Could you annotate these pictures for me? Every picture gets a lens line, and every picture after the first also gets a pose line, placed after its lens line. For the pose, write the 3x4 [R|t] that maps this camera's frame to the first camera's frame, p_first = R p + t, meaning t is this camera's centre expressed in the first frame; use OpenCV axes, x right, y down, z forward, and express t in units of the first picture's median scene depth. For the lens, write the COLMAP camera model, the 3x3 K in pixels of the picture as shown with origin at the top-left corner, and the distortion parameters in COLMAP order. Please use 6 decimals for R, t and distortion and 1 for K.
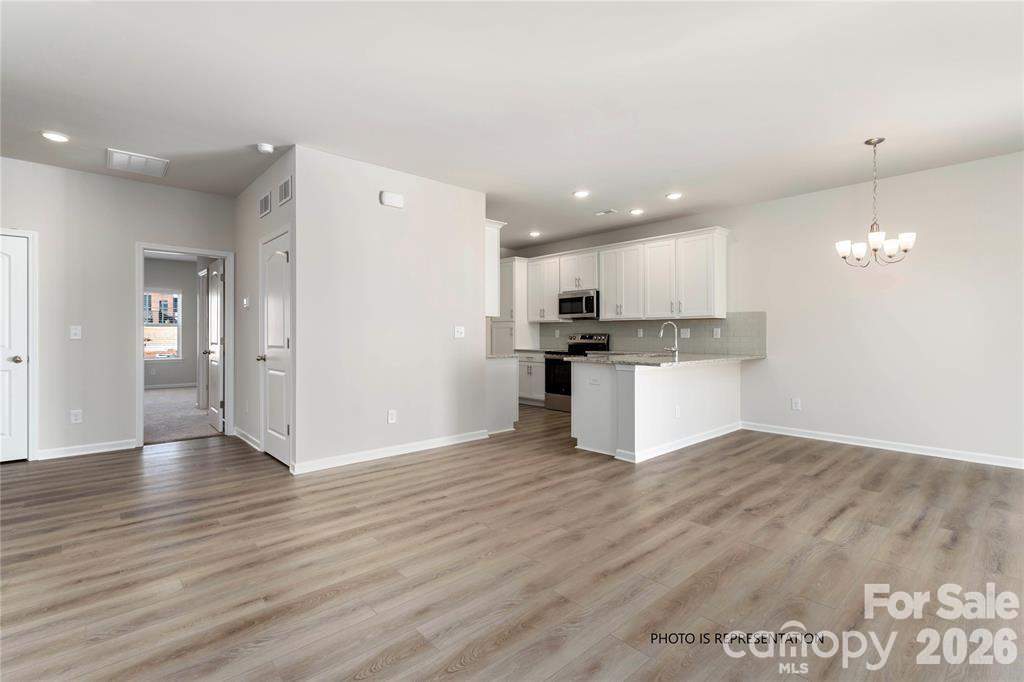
lens RADIAL K [[466.0, 0, 509.9], [0, 466.0, 336.6], [0, 0, 1]] dist [0.001357, 0.000058]
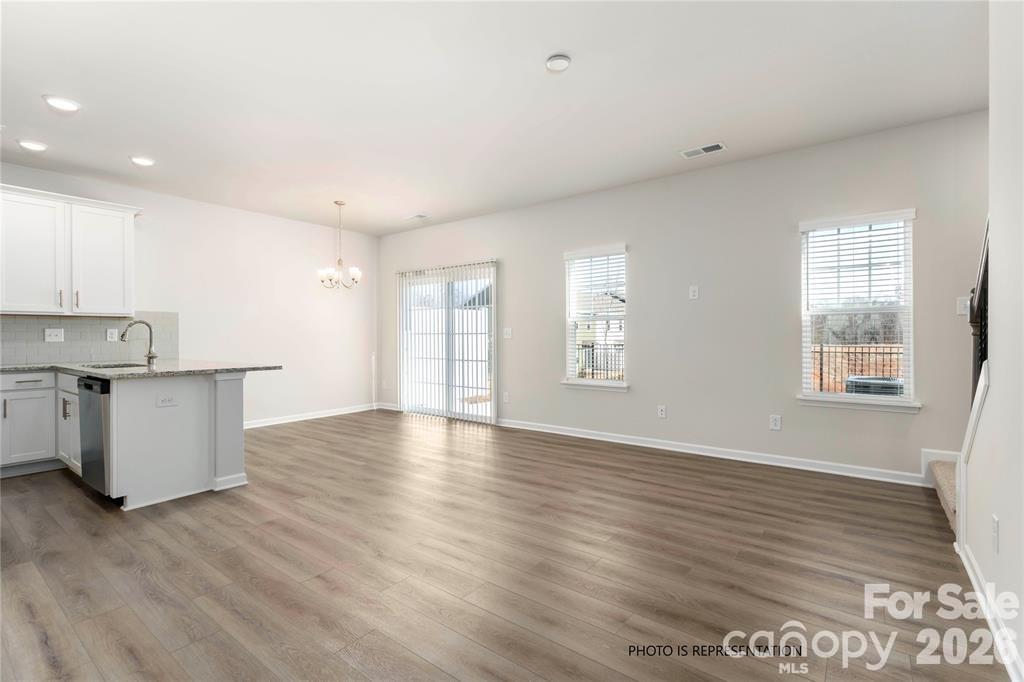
lens RADIAL K [[466.0, 0, 509.9], [0, 466.0, 336.6], [0, 0, 1]] dist [0.001357, 0.000058]
pose [[-0.179307, 0.000620, 0.983793, -0.960771], [0.007502, 0.999972, 0.000737, -0.001035], [-0.983765, 0.007512, -0.179307, 0.954441]]
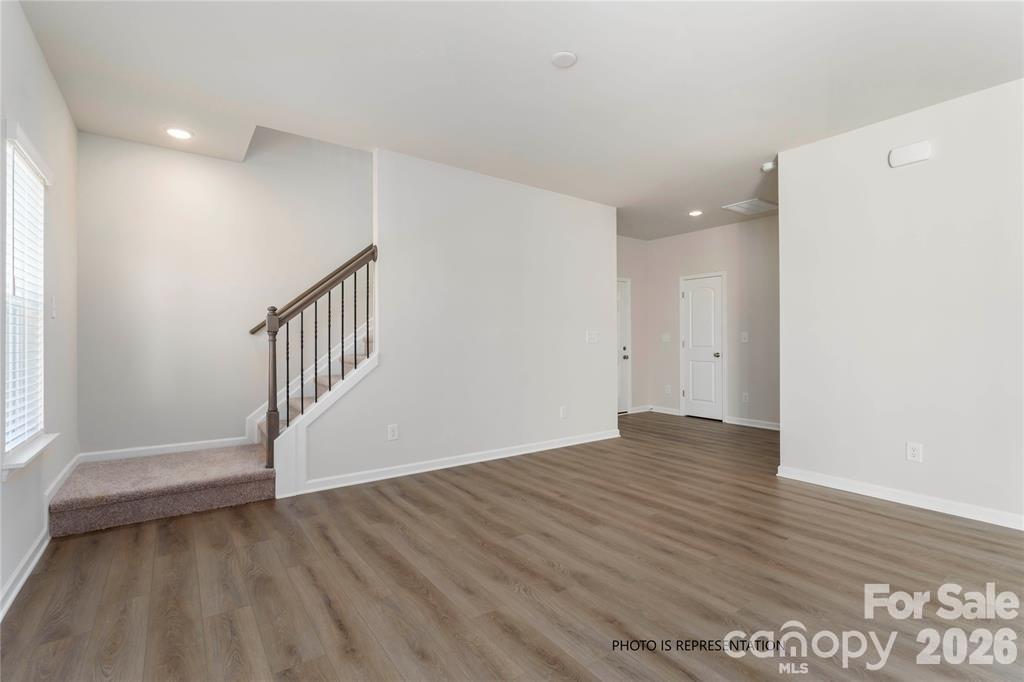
lens RADIAL K [[466.0, 0, 509.9], [0, 466.0, 336.6], [0, 0, 1]] dist [0.001357, 0.000058]
pose [[-0.107992, -0.006005, -0.994134, 0.813438], [-0.001662, 0.999981, -0.005860, -0.002474], [0.994150, 0.001019, -0.108000, 0.687050]]
